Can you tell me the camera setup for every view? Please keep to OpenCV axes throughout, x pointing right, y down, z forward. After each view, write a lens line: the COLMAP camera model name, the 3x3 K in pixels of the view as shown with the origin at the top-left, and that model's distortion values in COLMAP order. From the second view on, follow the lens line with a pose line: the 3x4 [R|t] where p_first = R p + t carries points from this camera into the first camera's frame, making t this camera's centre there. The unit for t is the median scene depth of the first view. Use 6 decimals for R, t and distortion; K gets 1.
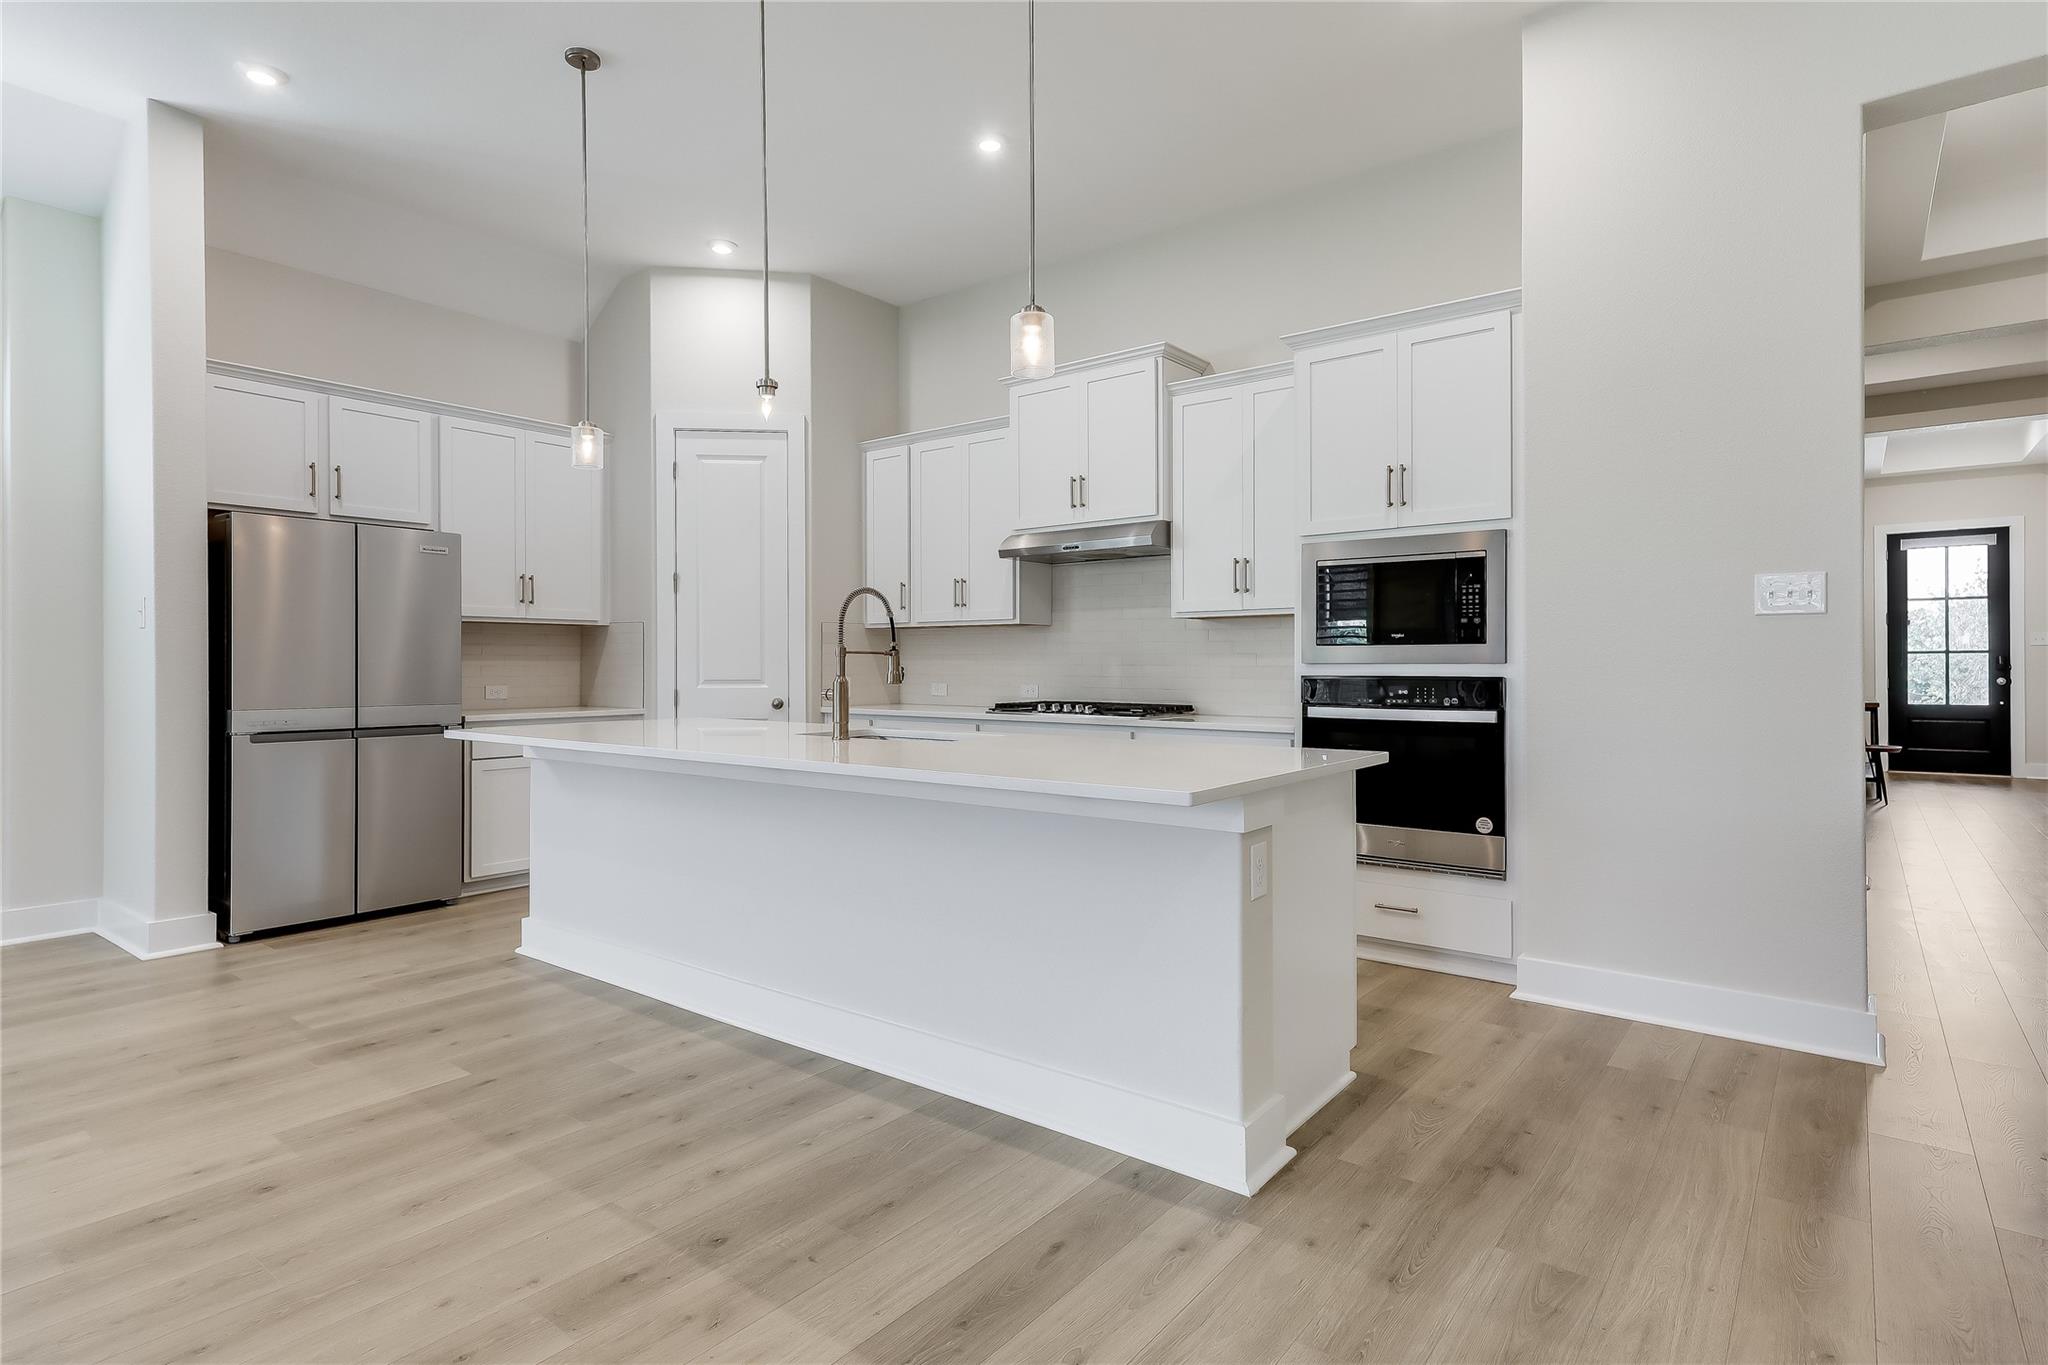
lens RADIAL K [[1049.4, 0, 1020.8], [0, 1049.4, 674.4], [0, 0, 1]] dist [0.003993, -0.000126]
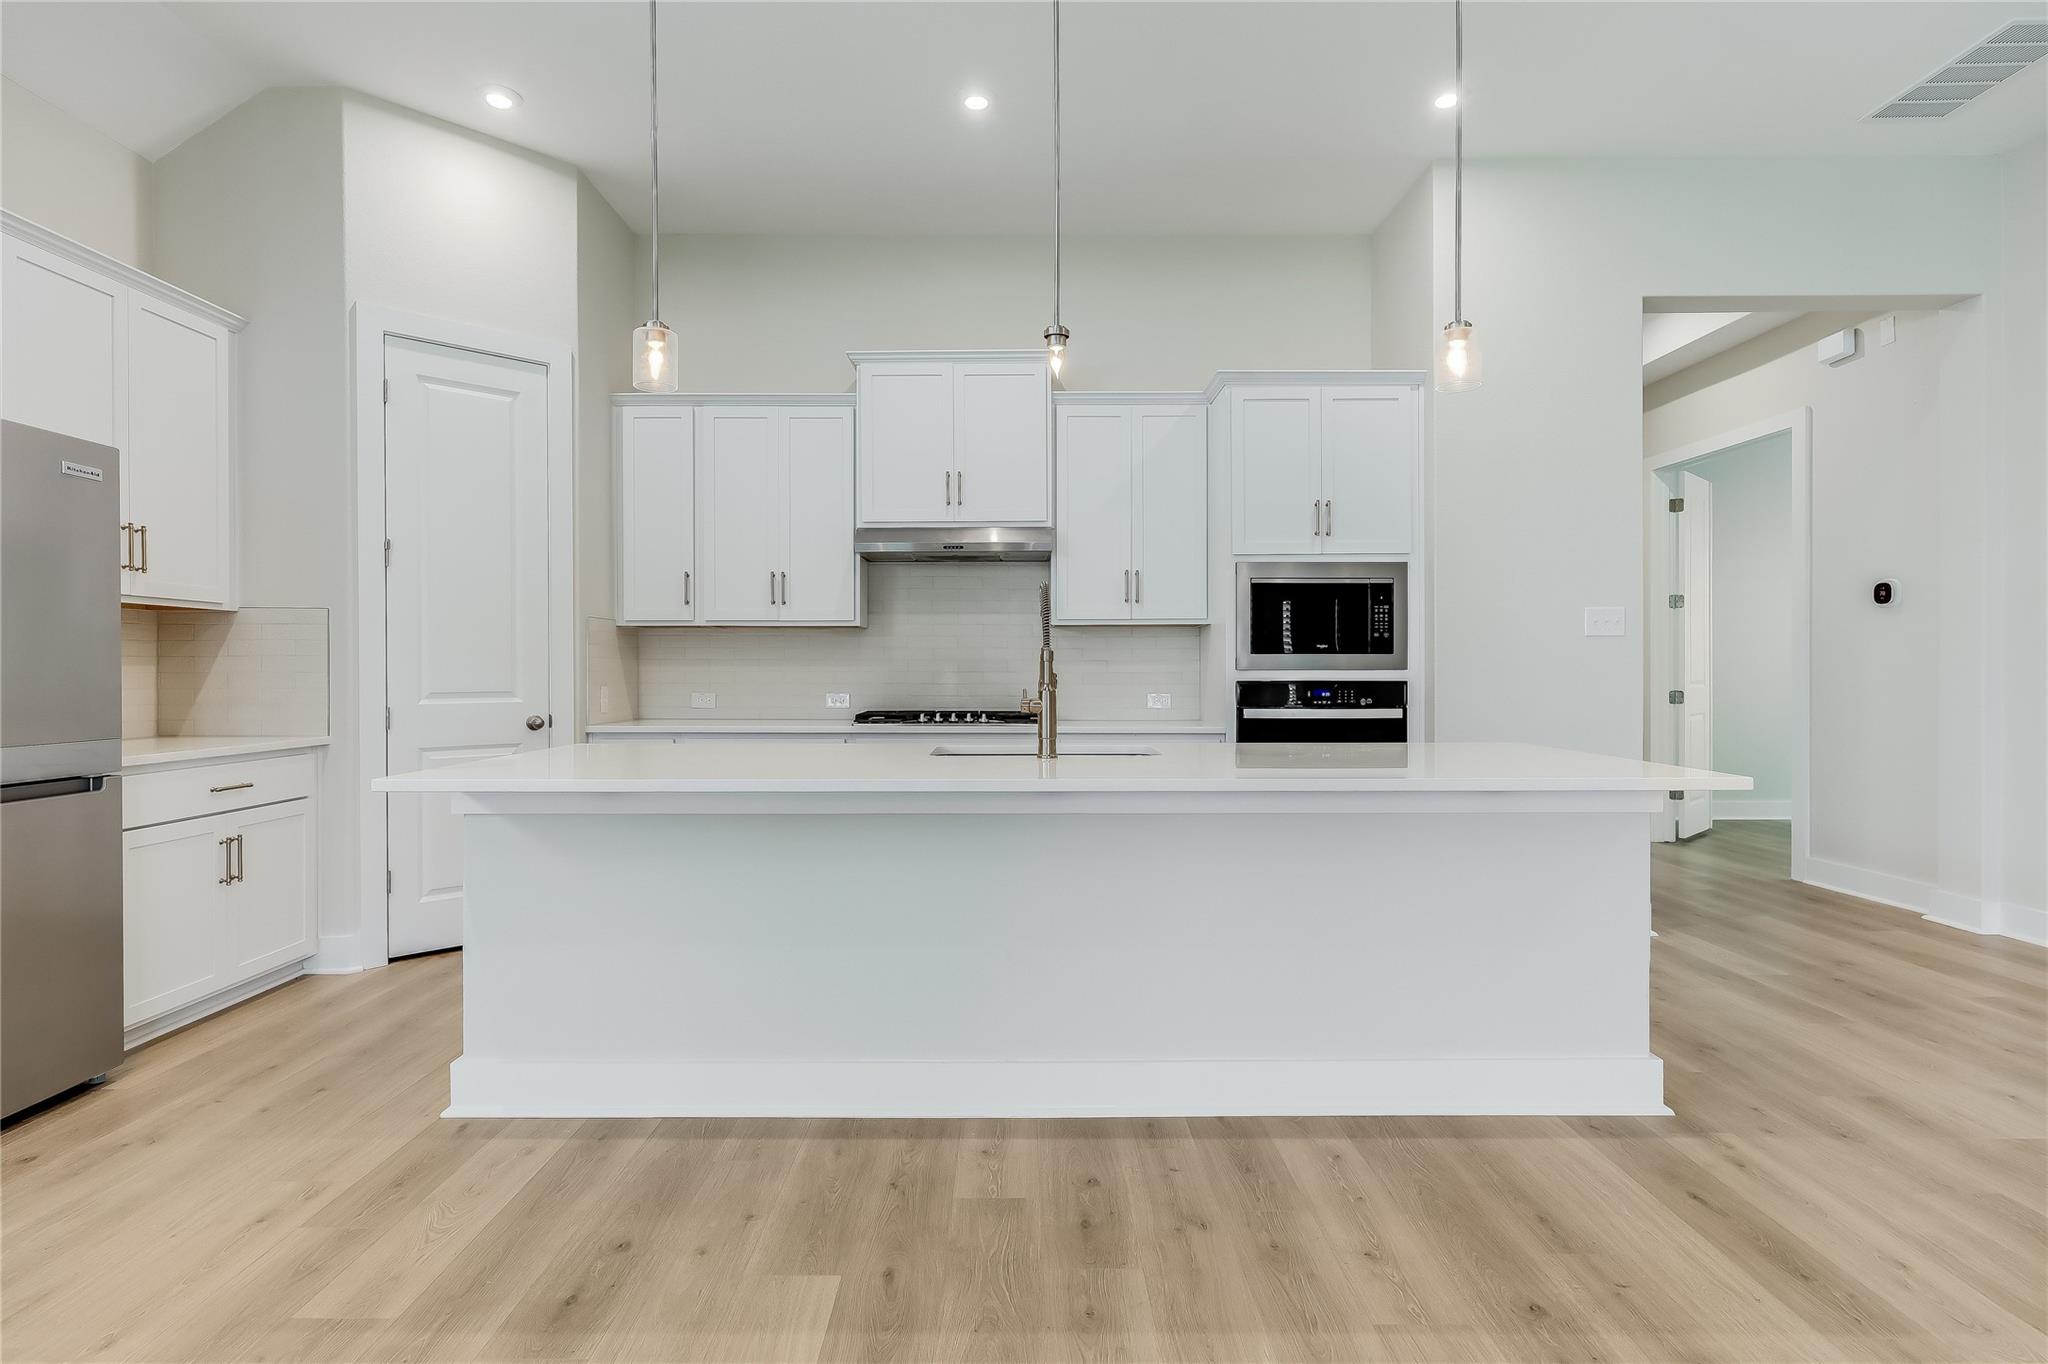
lens RADIAL K [[1049.4, 0, 1013.5], [0, 1049.4, 671.6], [0, 0, 1]] dist [0.003993, -0.000126]
pose [[0.789741, 0.001192, 0.613439, -0.586894], [0.005545, 0.999943, -0.009082, -0.000219], [-0.613415, 0.010574, 0.789690, 0.273072]]
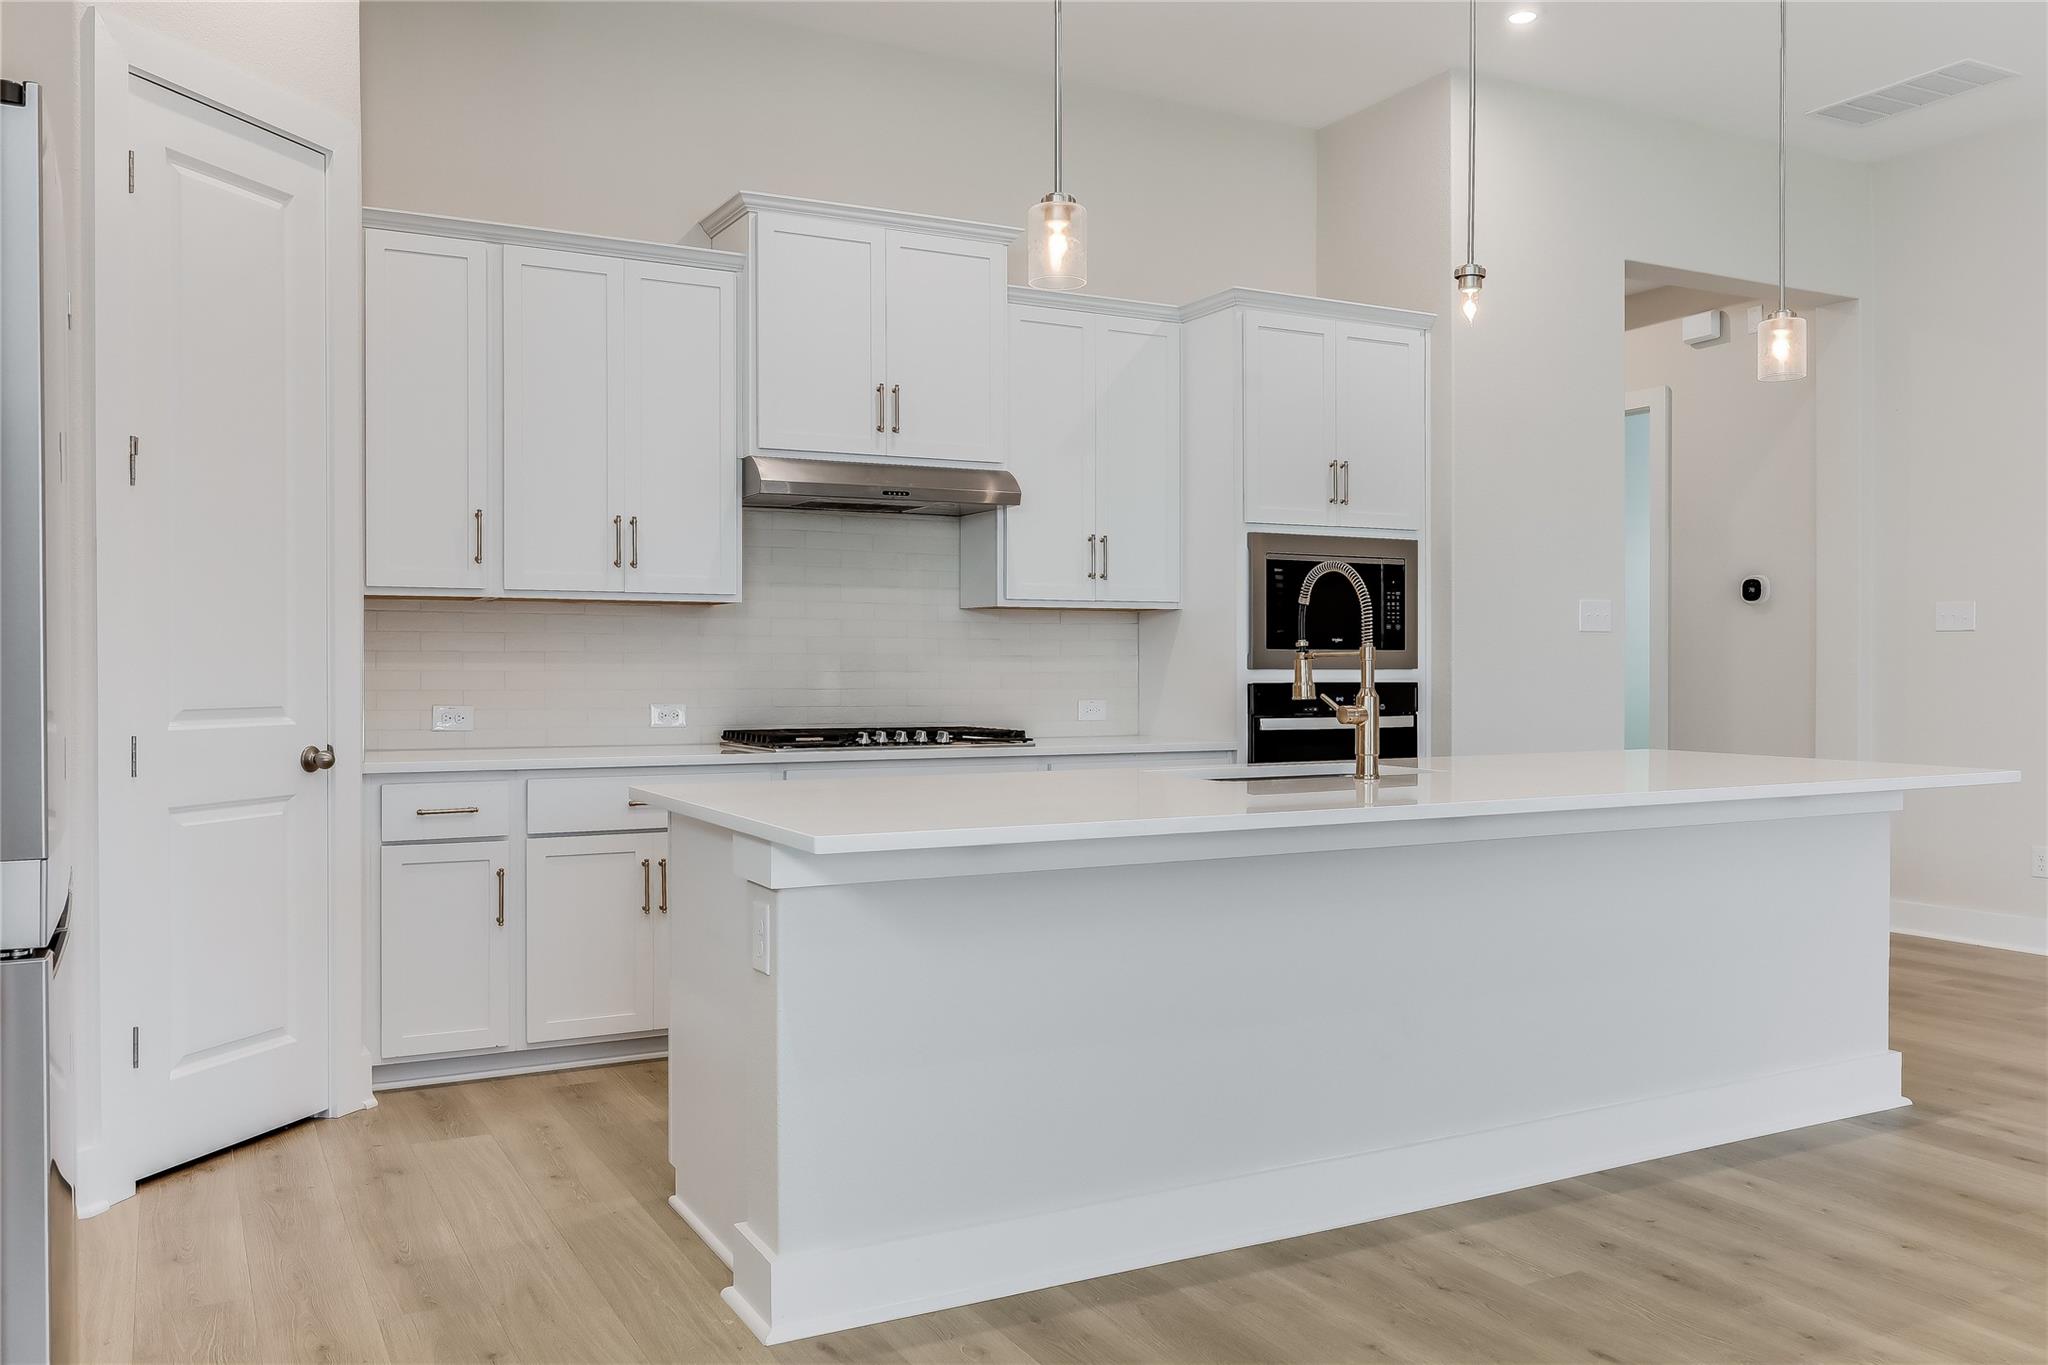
lens RADIAL K [[1609.5, 0, 1024.5], [0, 1609.5, 672.9], [0, 0, 1]] dist [-0.012836, 0.005017]
pose [[0.406311, -0.001284, 0.913734, -1.012953], [0.008874, 0.999957, -0.002541, -0.005896], [-0.913692, 0.009141, 0.406305, 0.627210]]
